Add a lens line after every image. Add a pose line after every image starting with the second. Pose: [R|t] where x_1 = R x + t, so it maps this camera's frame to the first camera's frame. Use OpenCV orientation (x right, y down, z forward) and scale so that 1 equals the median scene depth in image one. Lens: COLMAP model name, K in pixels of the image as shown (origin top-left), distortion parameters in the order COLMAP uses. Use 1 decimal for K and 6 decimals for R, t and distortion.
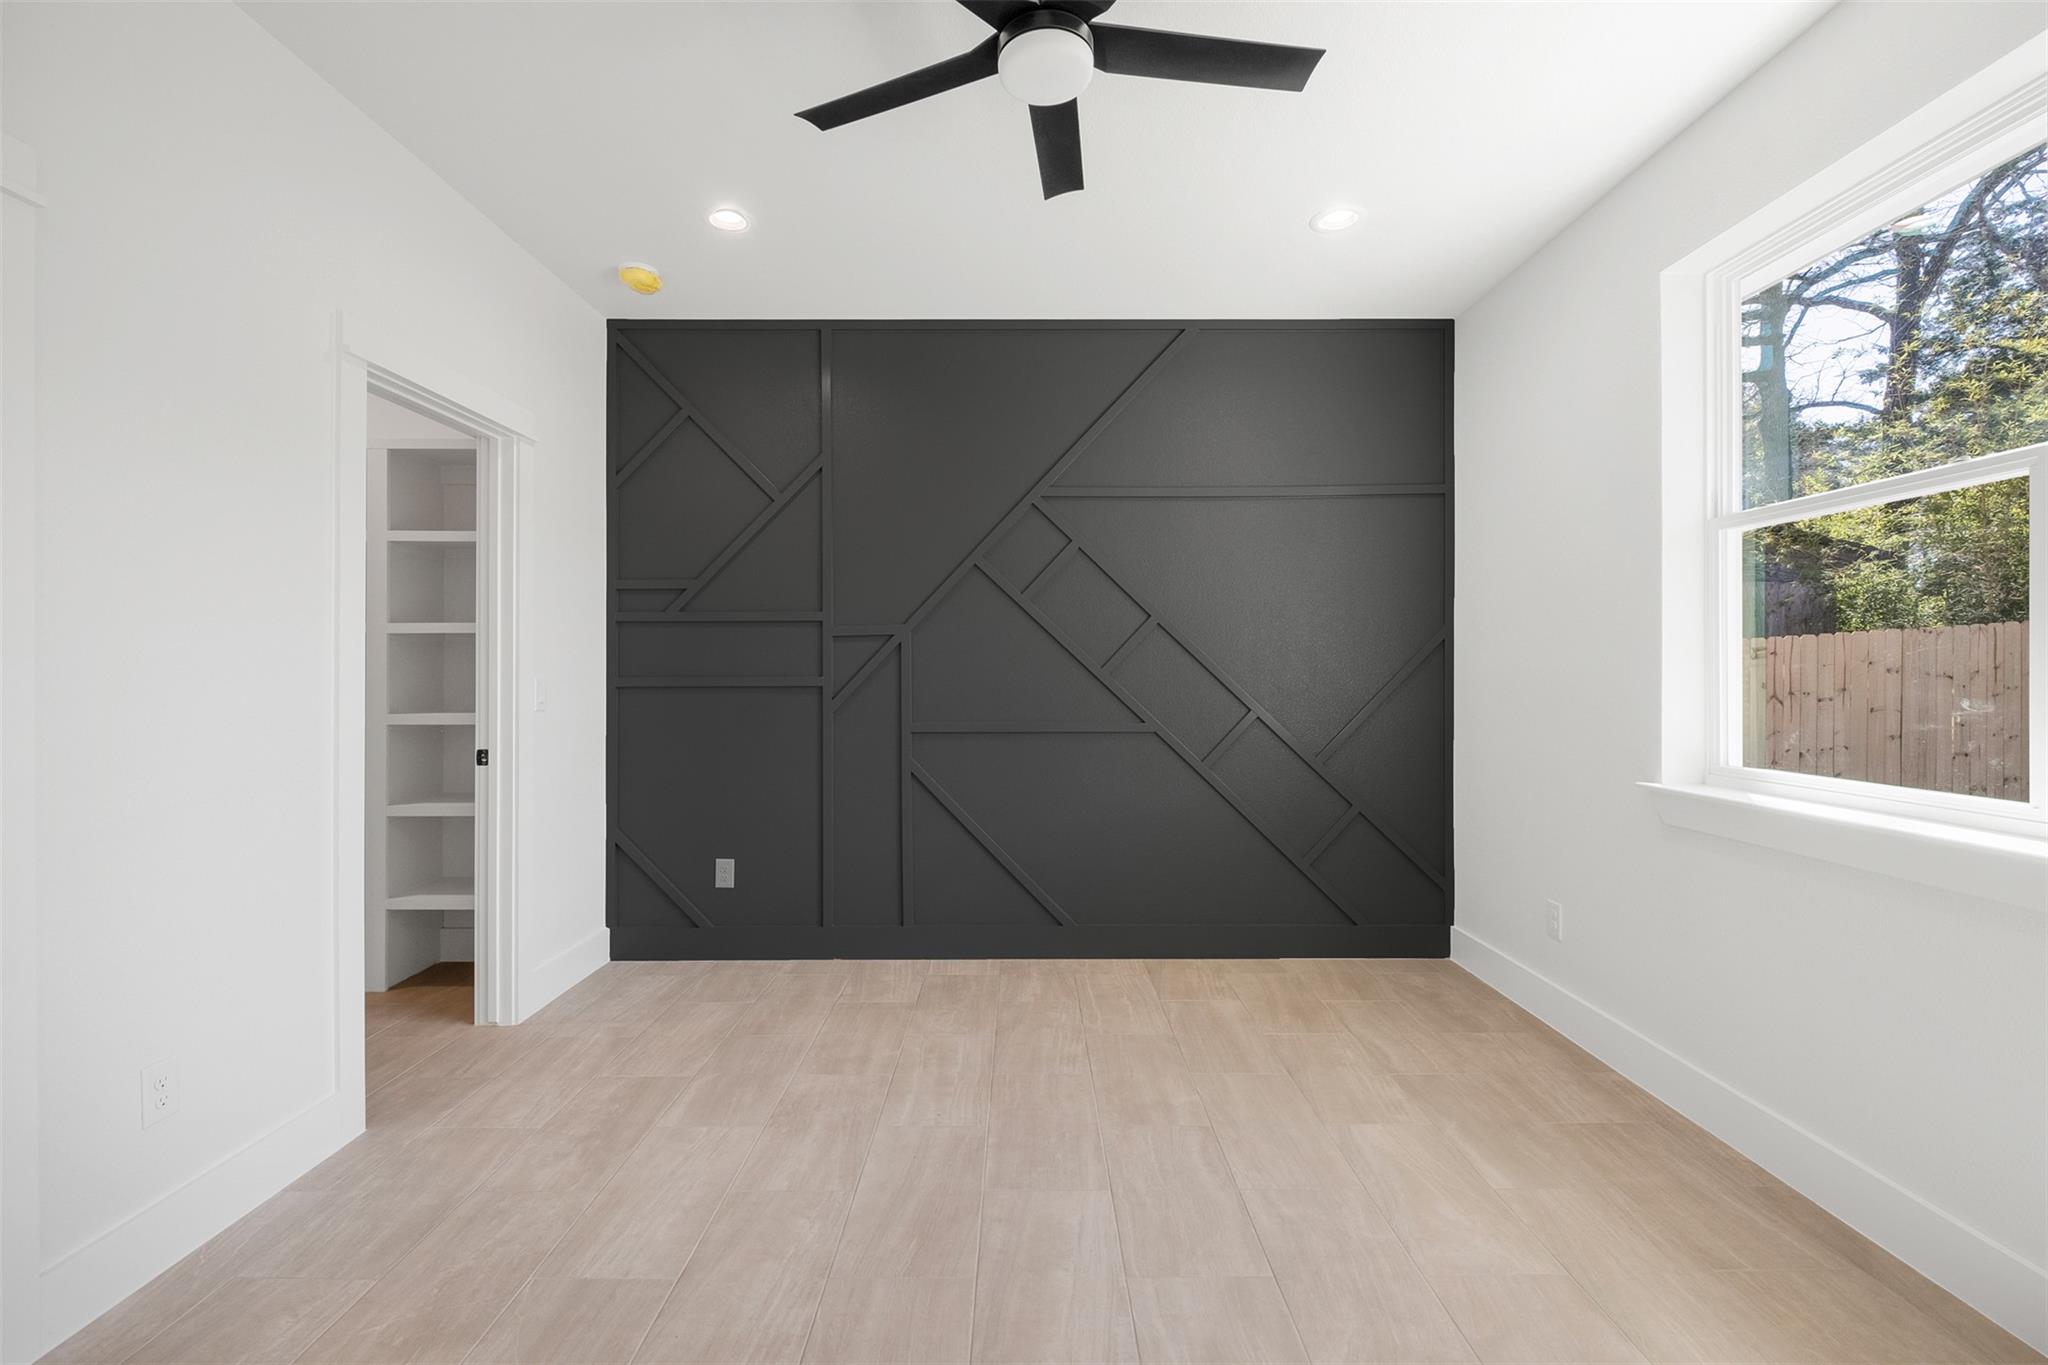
lens RADIAL K [[886.2, 0, 1018.8], [0, 886.2, 676.6], [0, 0, 1]] dist [-0.001546, -0.000384]
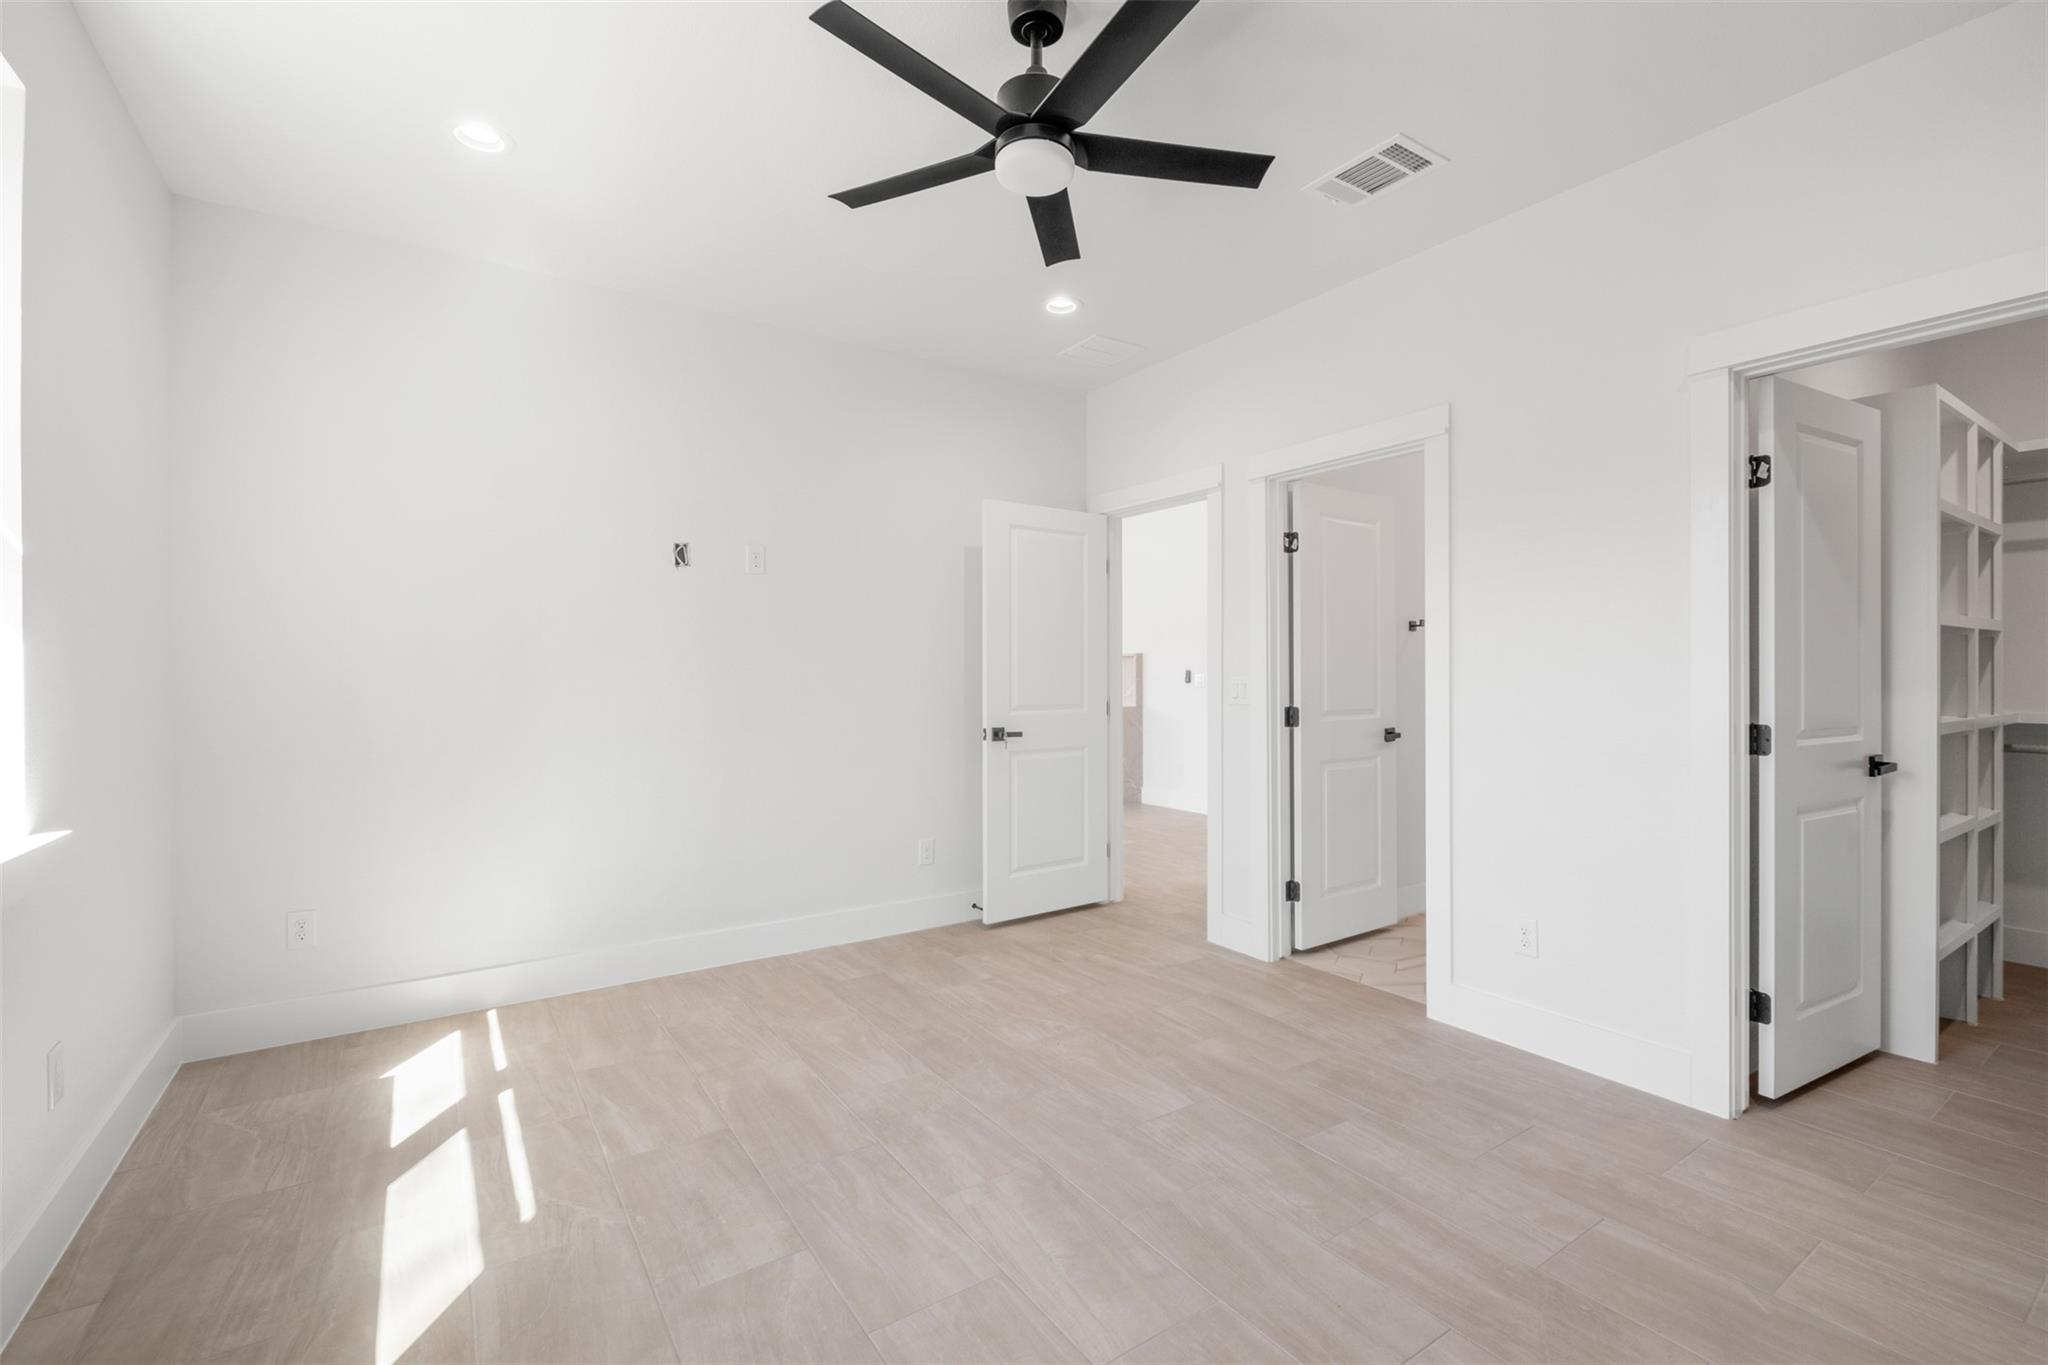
lens RADIAL K [[886.2, 0, 1033.6], [0, 886.2, 674.4], [0, 0, 1]] dist [-0.001546, -0.000384]
pose [[-0.823390, 0.001748, -0.567473, 0.509854], [-0.000455, 0.999993, 0.003740, -0.002477], [0.567475, 0.003338, -0.823384, 1.421002]]
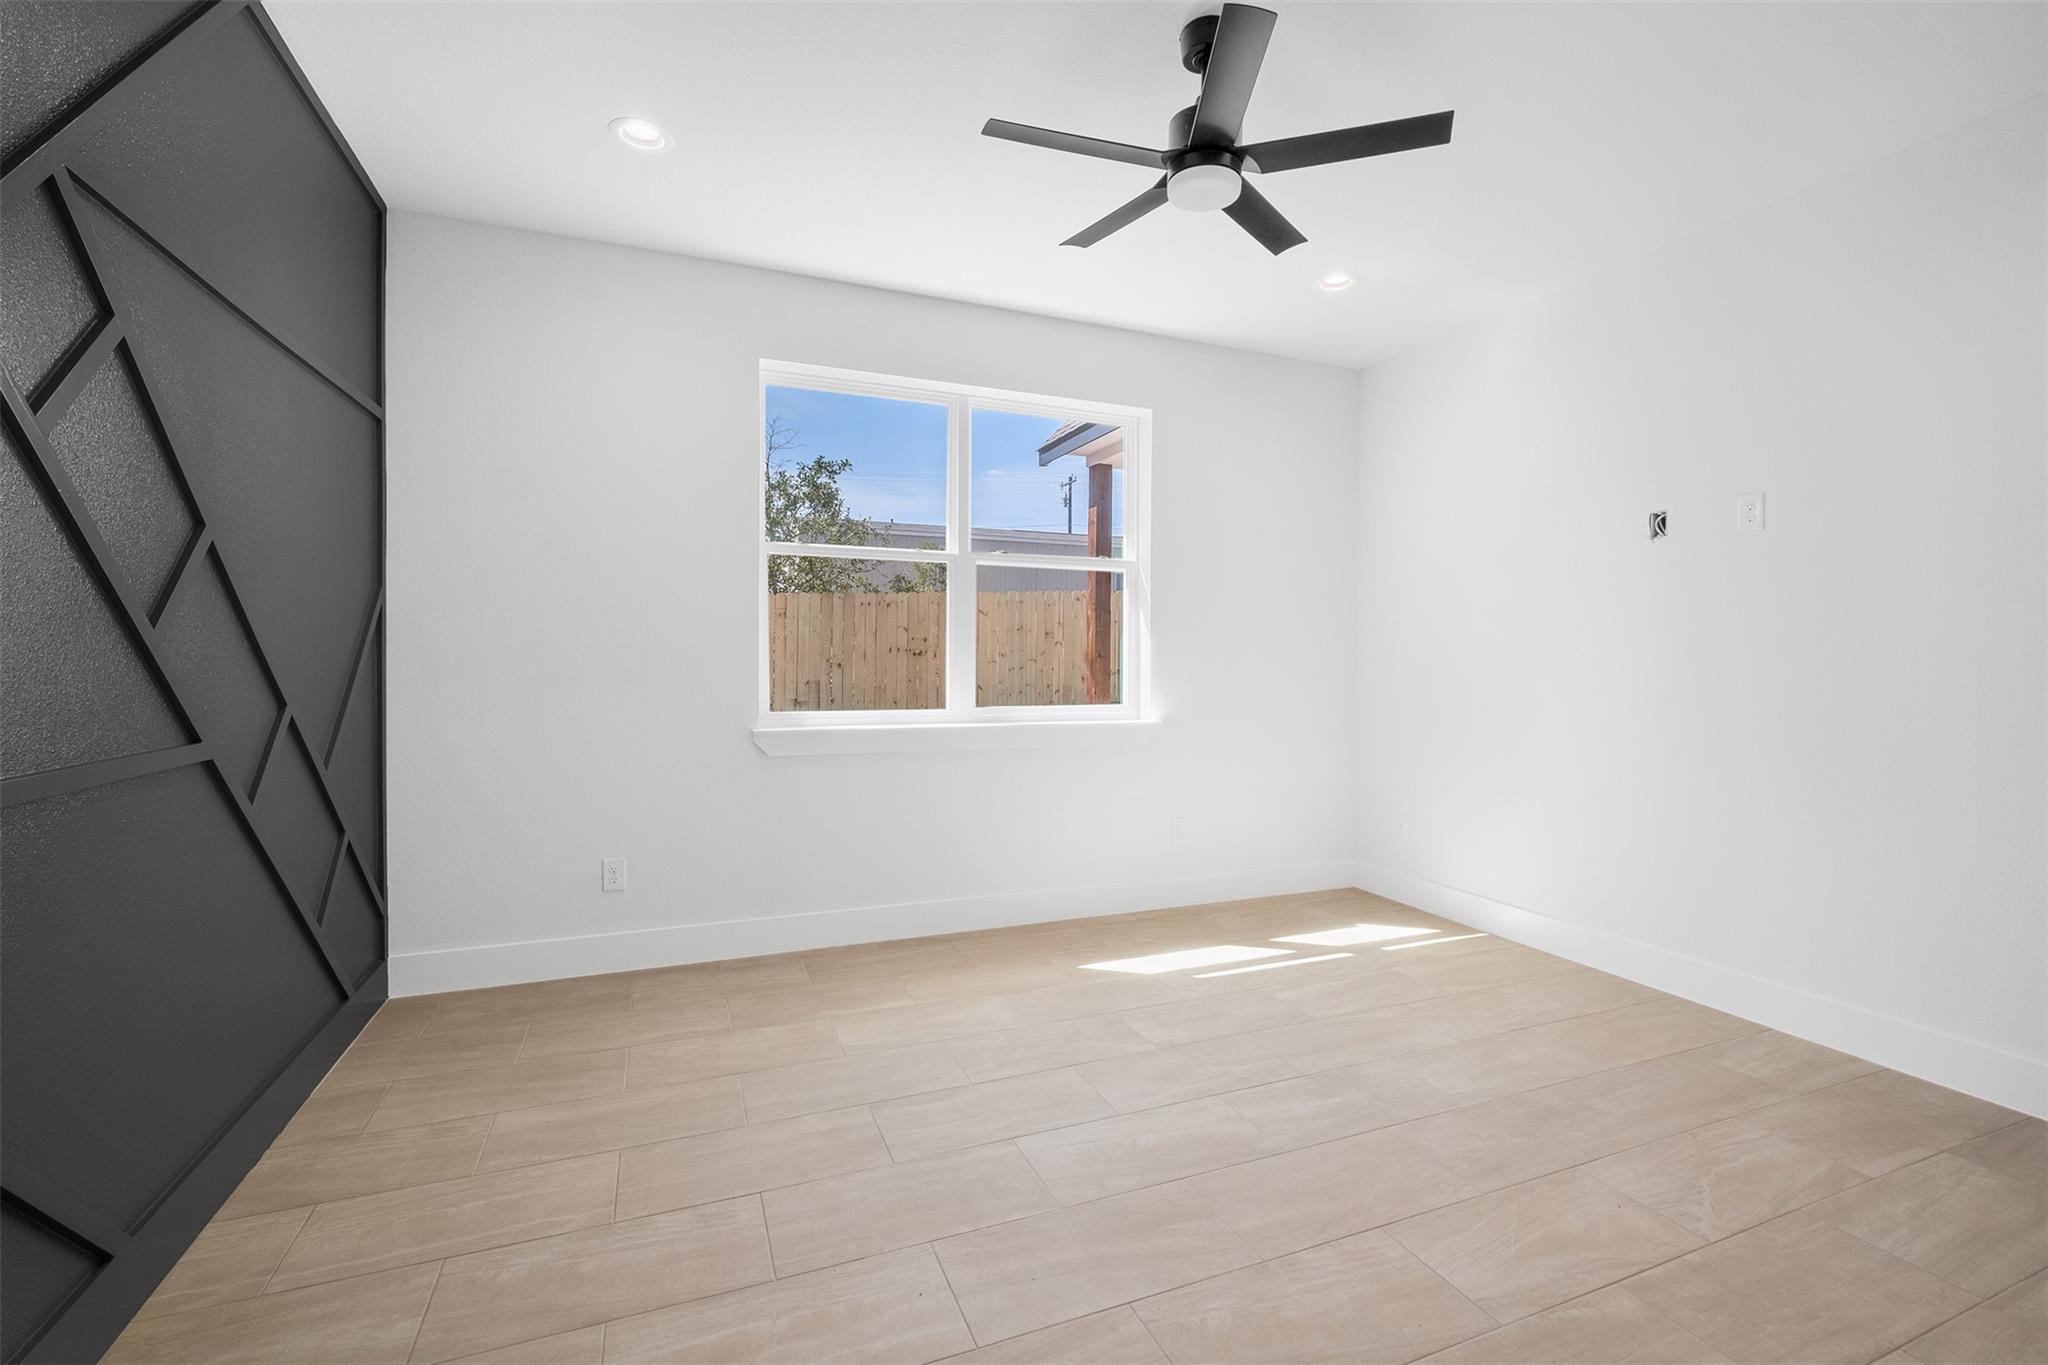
lens RADIAL K [[886.2, 0, 1032.5], [0, 886.2, 680.2], [0, 0, 1]] dist [-0.001546, -0.000384]
pose [[-0.385493, -0.025240, 0.922365, -0.778426], [-0.004004, 0.999662, 0.025682, 0.006559], [-0.922702, 0.006207, -0.385464, 1.244385]]
